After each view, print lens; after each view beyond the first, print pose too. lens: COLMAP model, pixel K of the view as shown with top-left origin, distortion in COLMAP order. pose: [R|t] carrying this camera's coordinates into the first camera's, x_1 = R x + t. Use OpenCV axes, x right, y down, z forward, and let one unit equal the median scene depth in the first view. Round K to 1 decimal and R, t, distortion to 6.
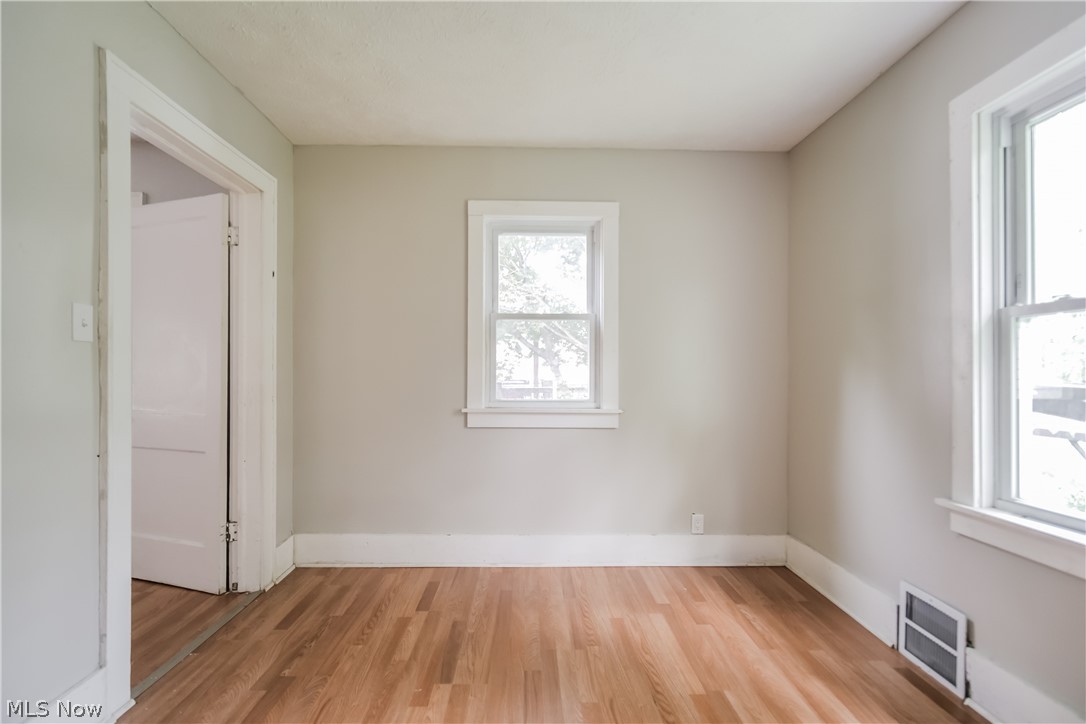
lens RADIAL K [[503.1, 0, 533.9], [0, 503.1, 370.3], [0, 0, 1]] dist [0.004499, -0.000260]
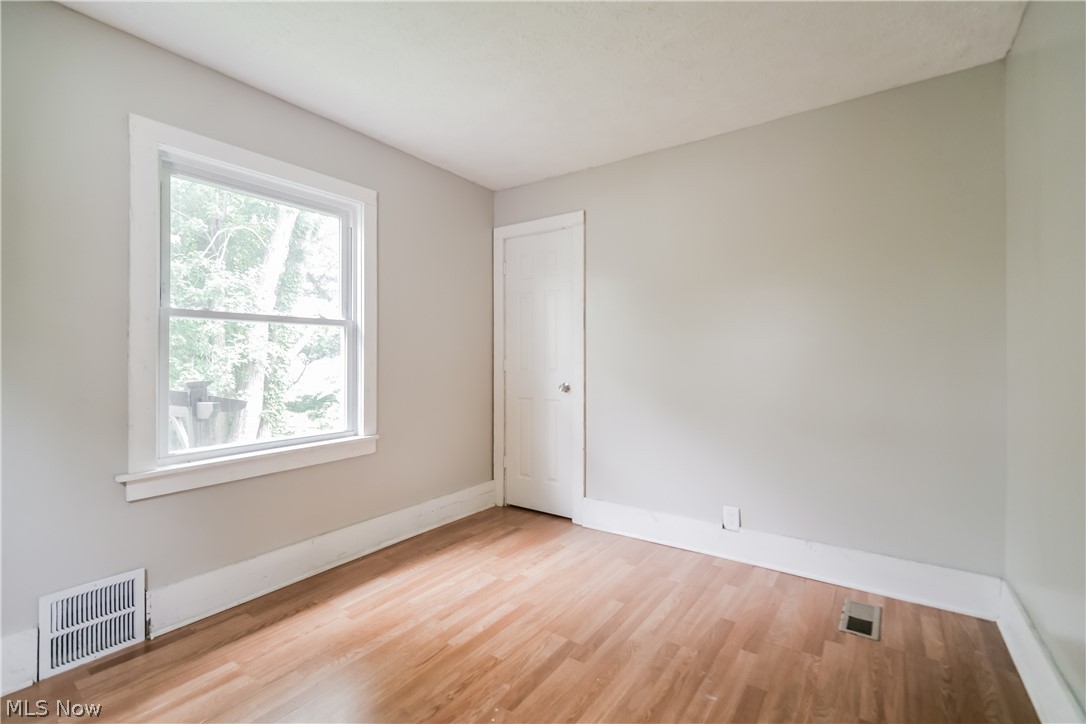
lens RADIAL K [[480.0, 0, 535.5], [0, 480.0, 352.9], [0, 0, 1]] dist [-0.001067, -0.000380]
pose [[-0.803983, 0.005007, 0.594631, -0.376510], [-0.003536, 0.999907, -0.013200, 0.003540], [-0.594642, -0.012715, -0.803890, 0.974232]]
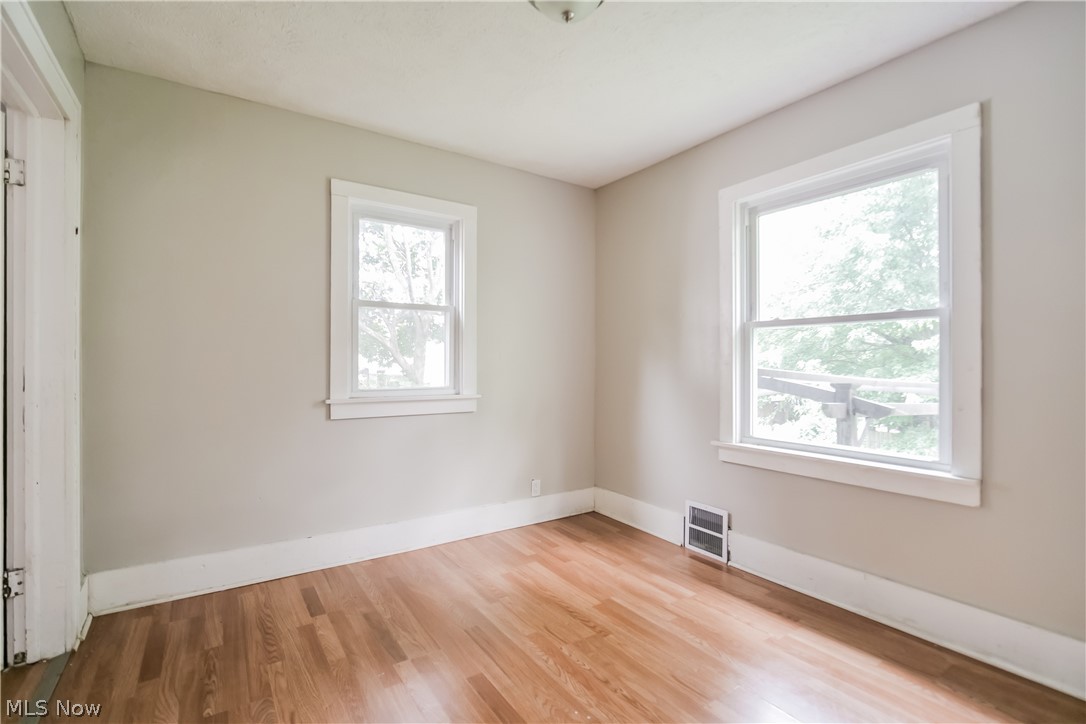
lens RADIAL K [[508.8, 0, 562.2], [0, 508.8, 360.9], [0, 0, 1]] dist [-0.002674, -0.001332]
pose [[0.827748, -0.001150, 0.561099, -0.356376], [-0.001359, 0.999991, 0.004055, -0.000984], [-0.561098, -0.004119, 0.827739, -0.034578]]
